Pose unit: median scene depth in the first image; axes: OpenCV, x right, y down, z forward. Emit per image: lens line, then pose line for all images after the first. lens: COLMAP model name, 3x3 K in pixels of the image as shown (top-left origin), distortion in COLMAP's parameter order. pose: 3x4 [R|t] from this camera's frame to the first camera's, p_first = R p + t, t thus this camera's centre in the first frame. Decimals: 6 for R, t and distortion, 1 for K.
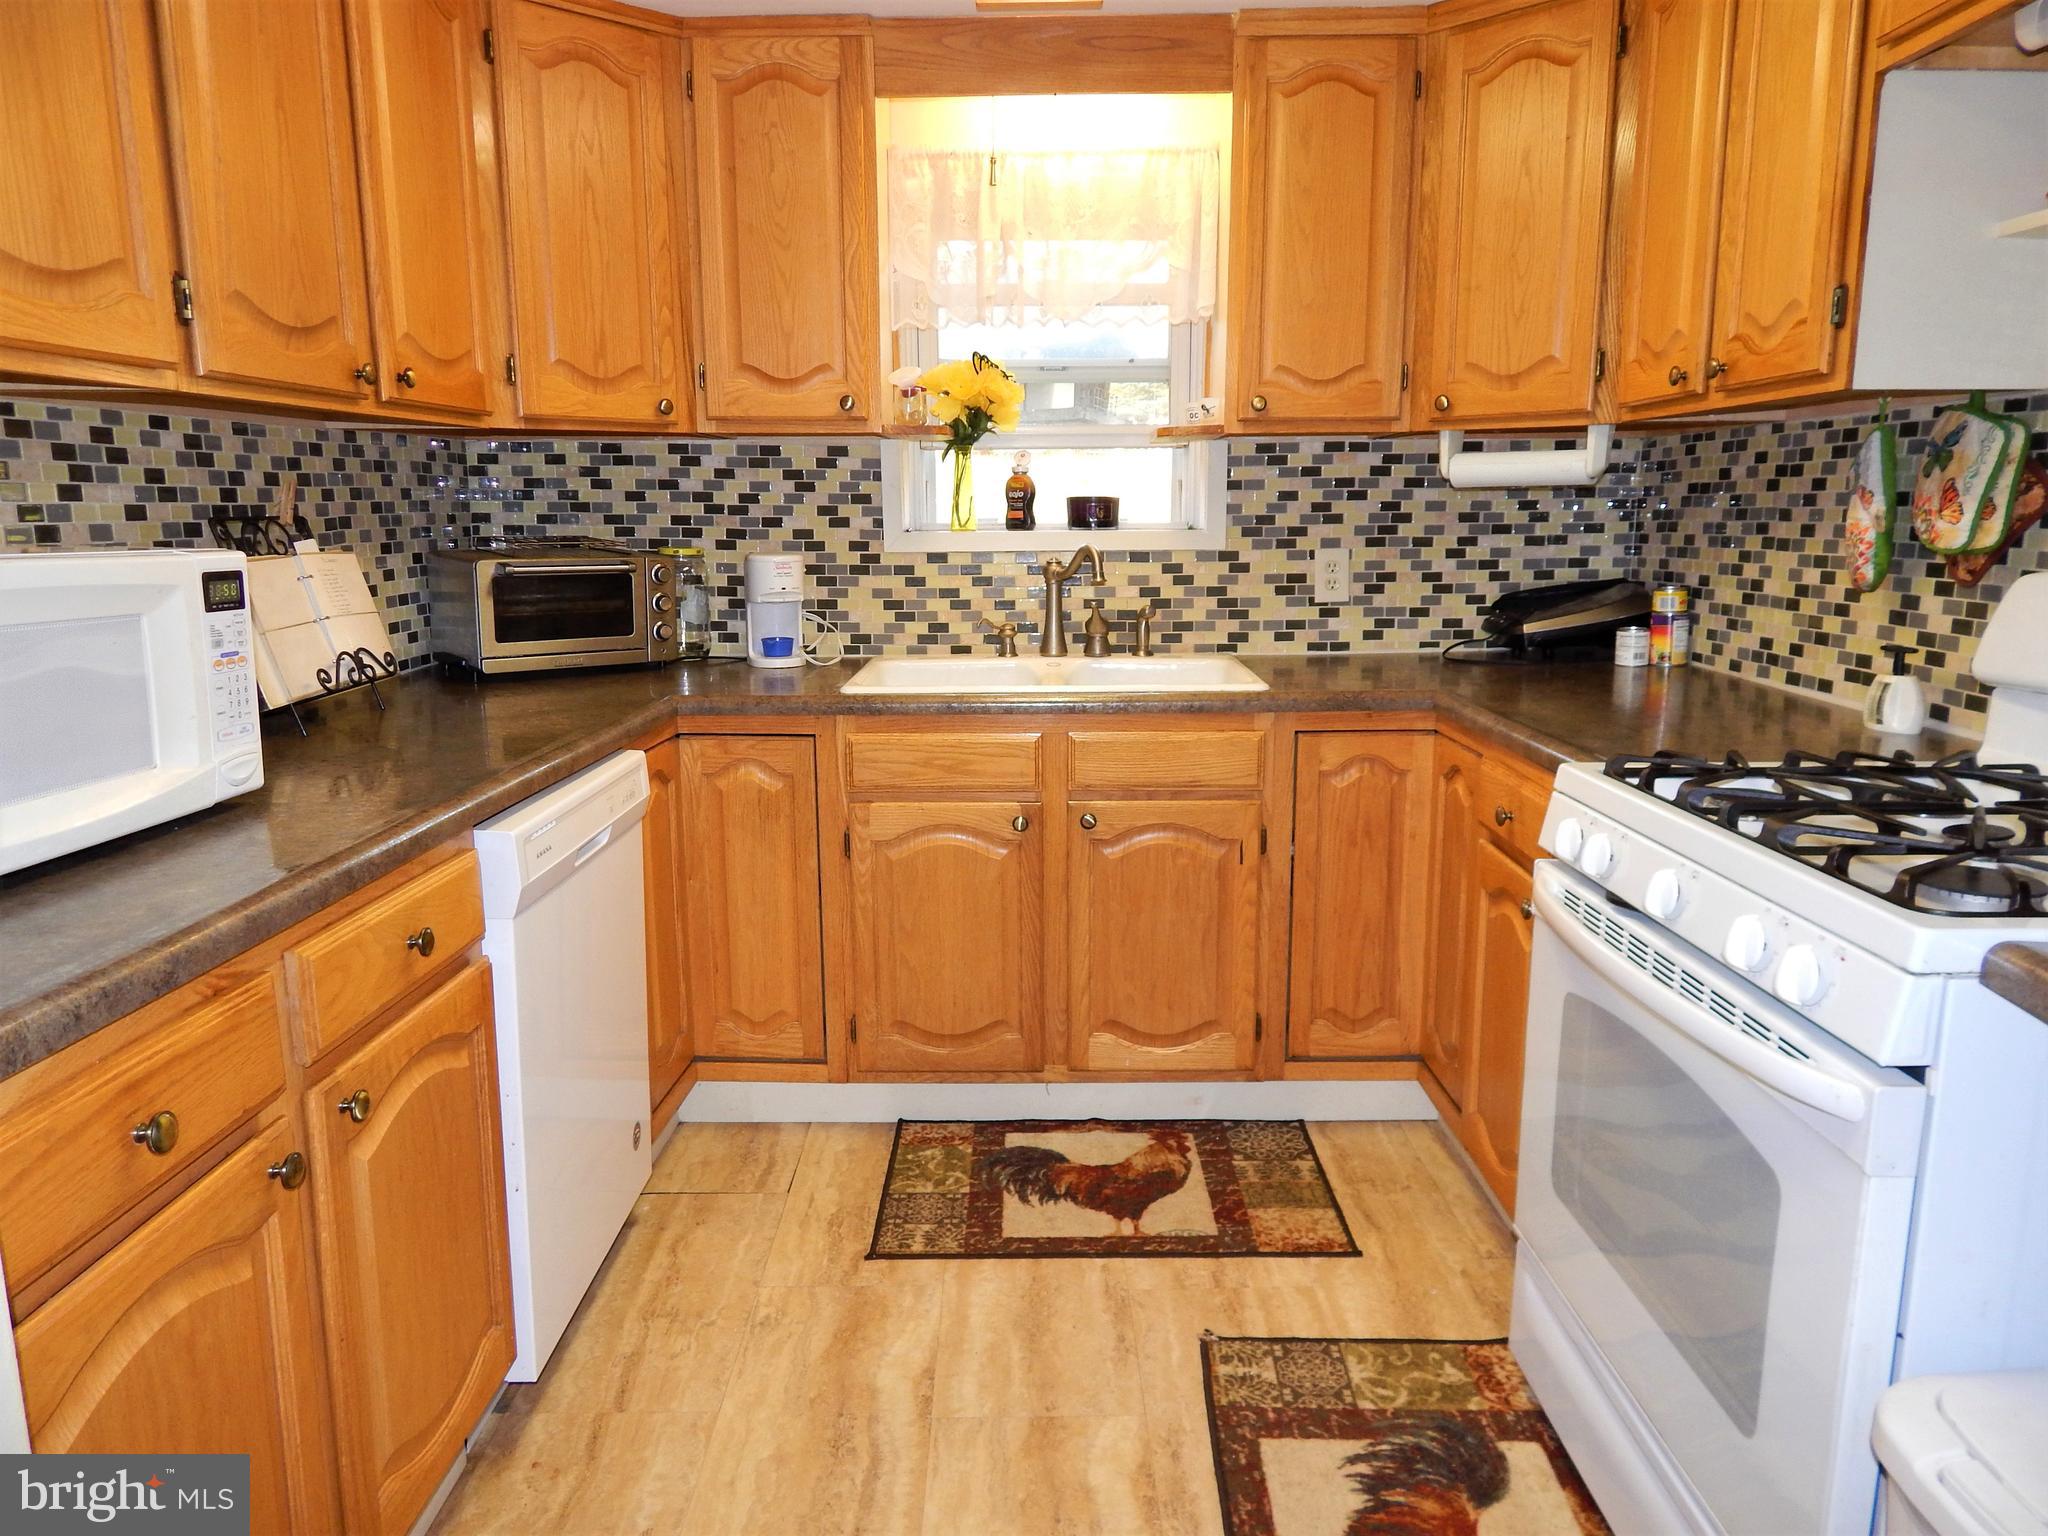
lens RADIAL K [[1351.9, 0, 1024.0], [0, 1351.9, 768.0], [0, 0, 1]] dist [0.006680, -0.007243]
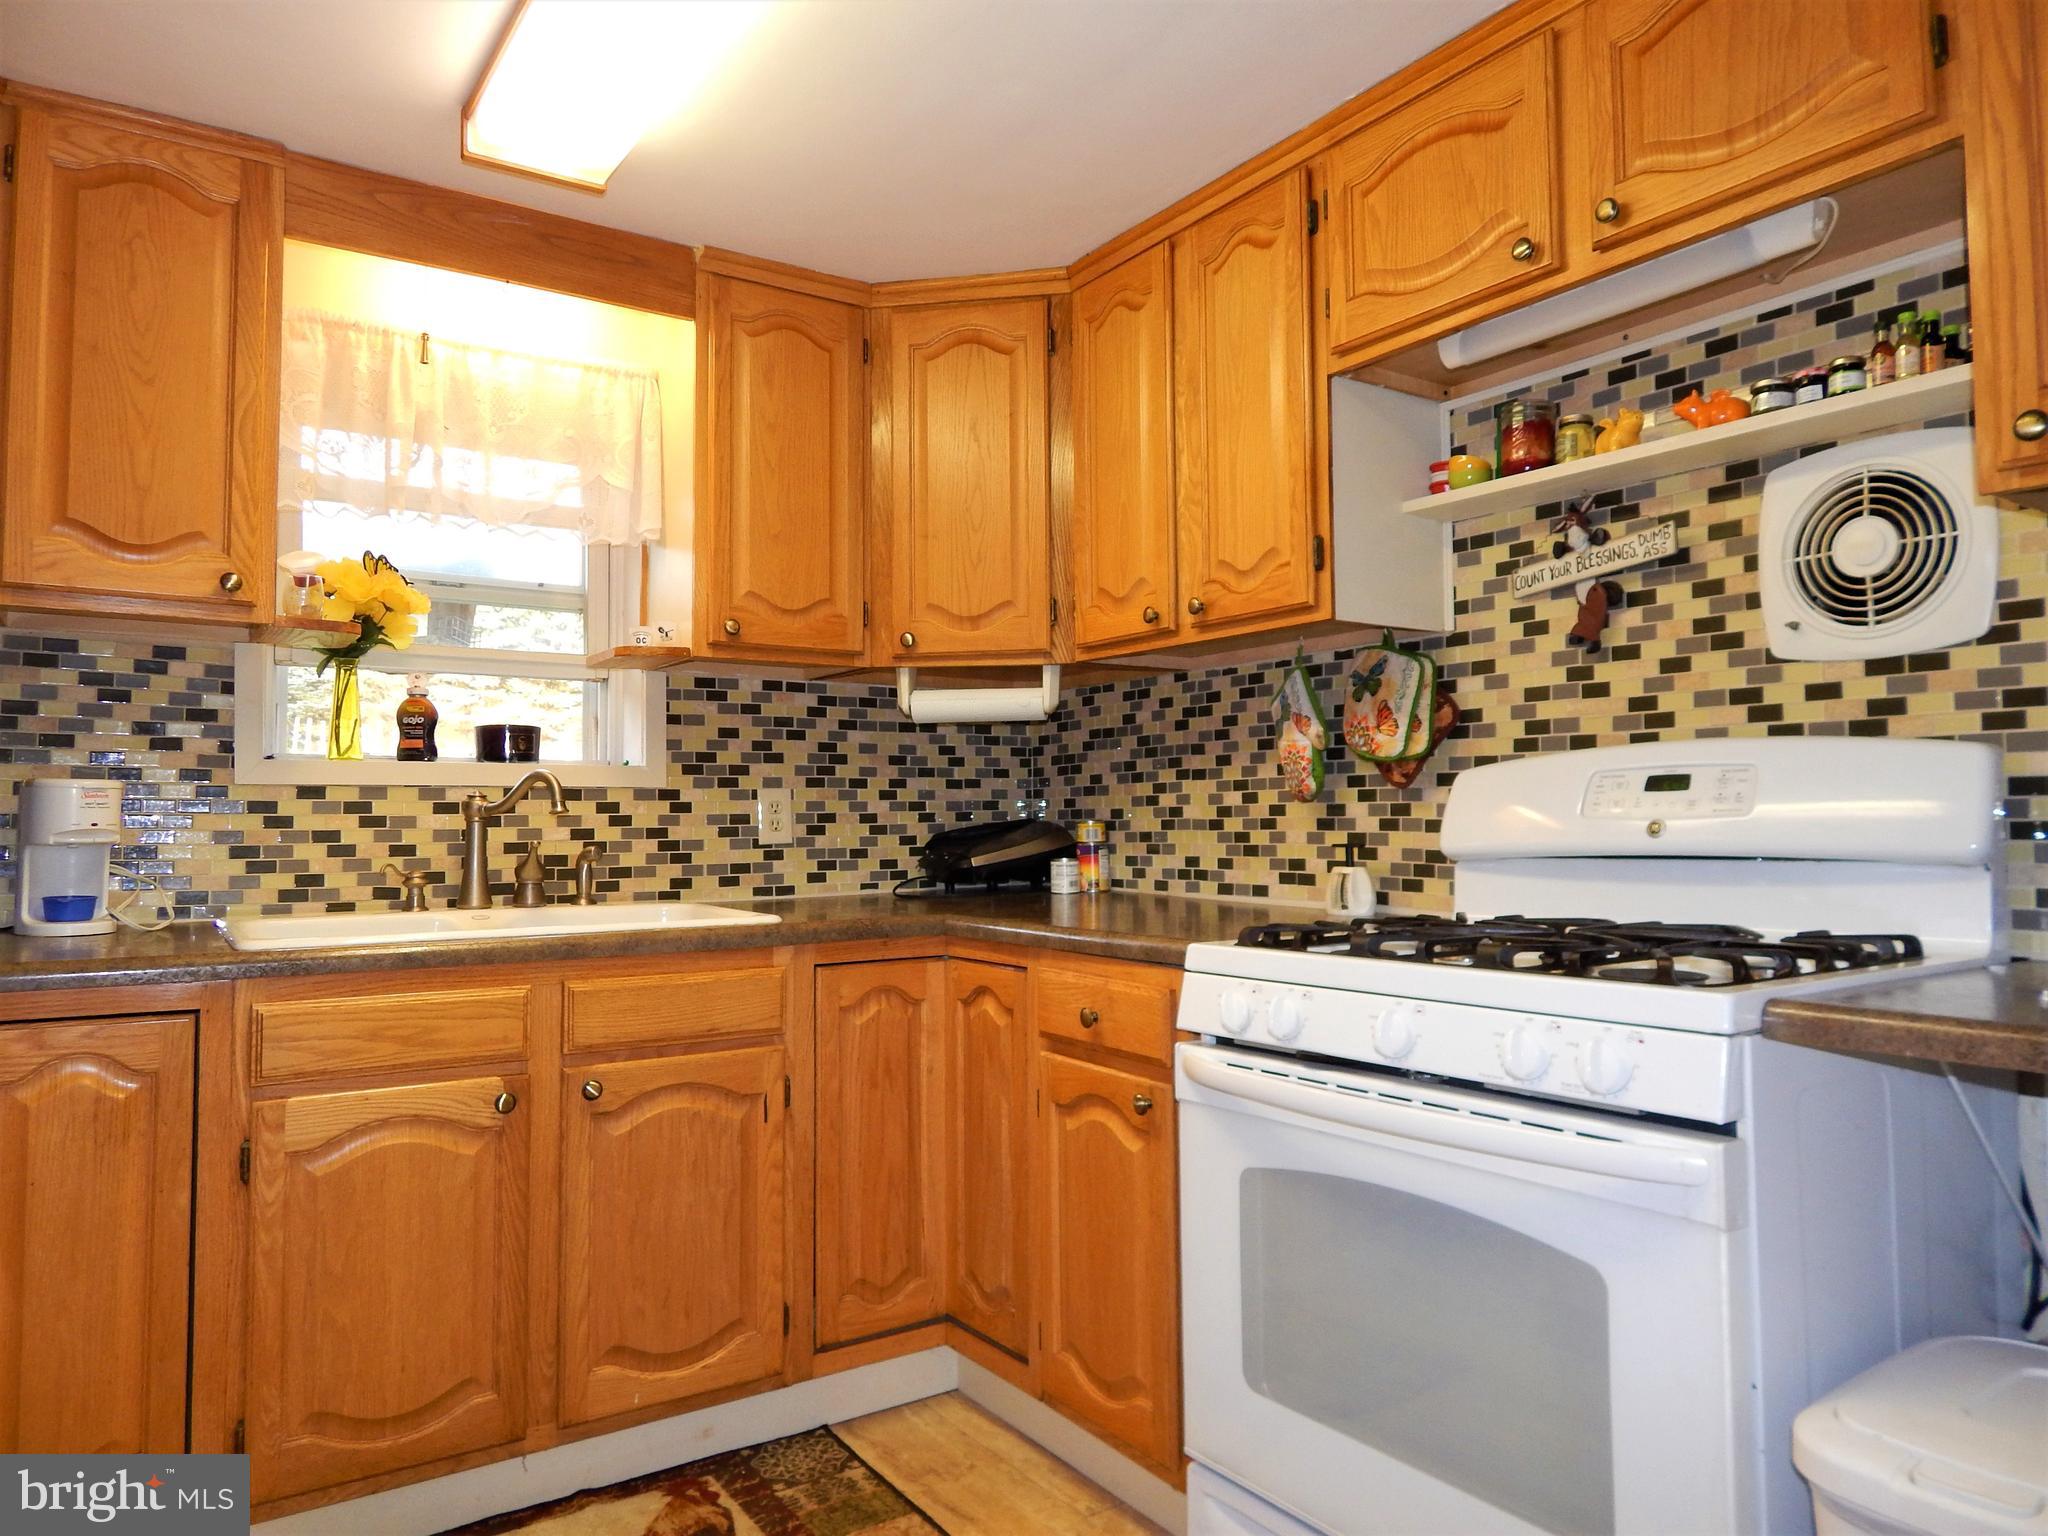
lens RADIAL K [[1351.9, 0, 1024.0], [0, 1351.9, 768.0], [0, 0, 1]] dist [0.006680, -0.007243]
pose [[0.824070, 0.024381, 0.565963, -0.196772], [0.107775, 0.974078, -0.198888, 0.039004], [-0.556141, 0.224895, 0.800081, 0.151255]]
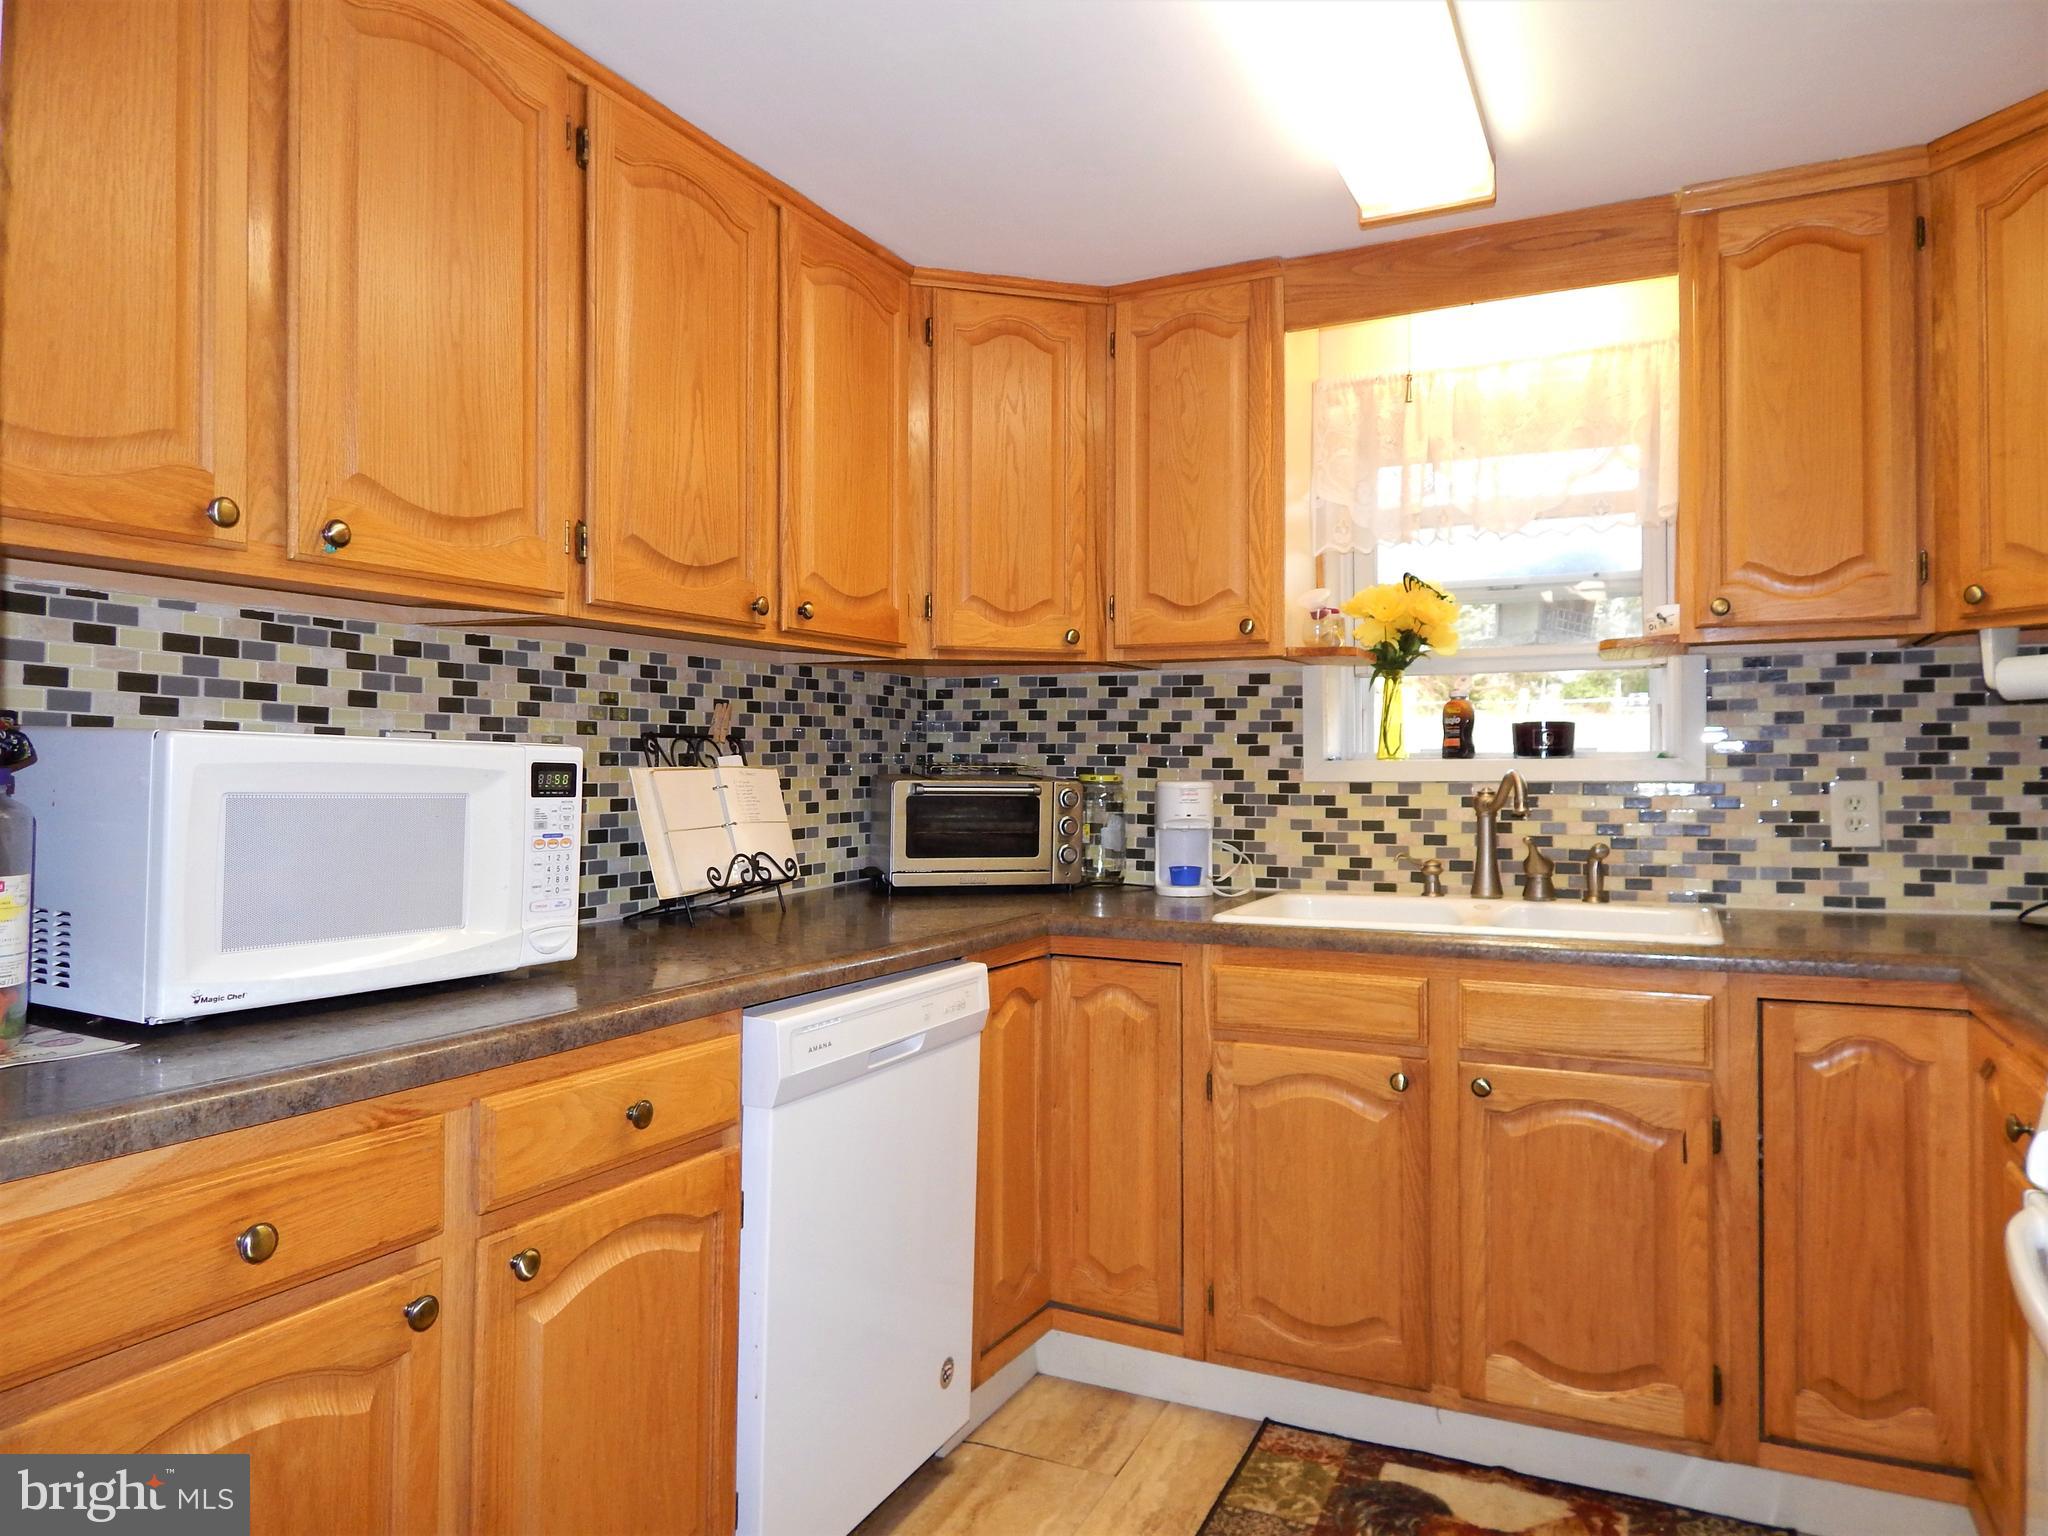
lens RADIAL K [[1345.6, 0, 1024.0], [0, 1345.6, 768.0], [0, 0, 1]] dist [0.000340, -0.010426]
pose [[0.904052, 0.002771, -0.427414, 0.142460], [-0.084502, 0.981400, -0.172374, 0.012084], [0.418987, 0.191952, 0.887471, 0.091188]]
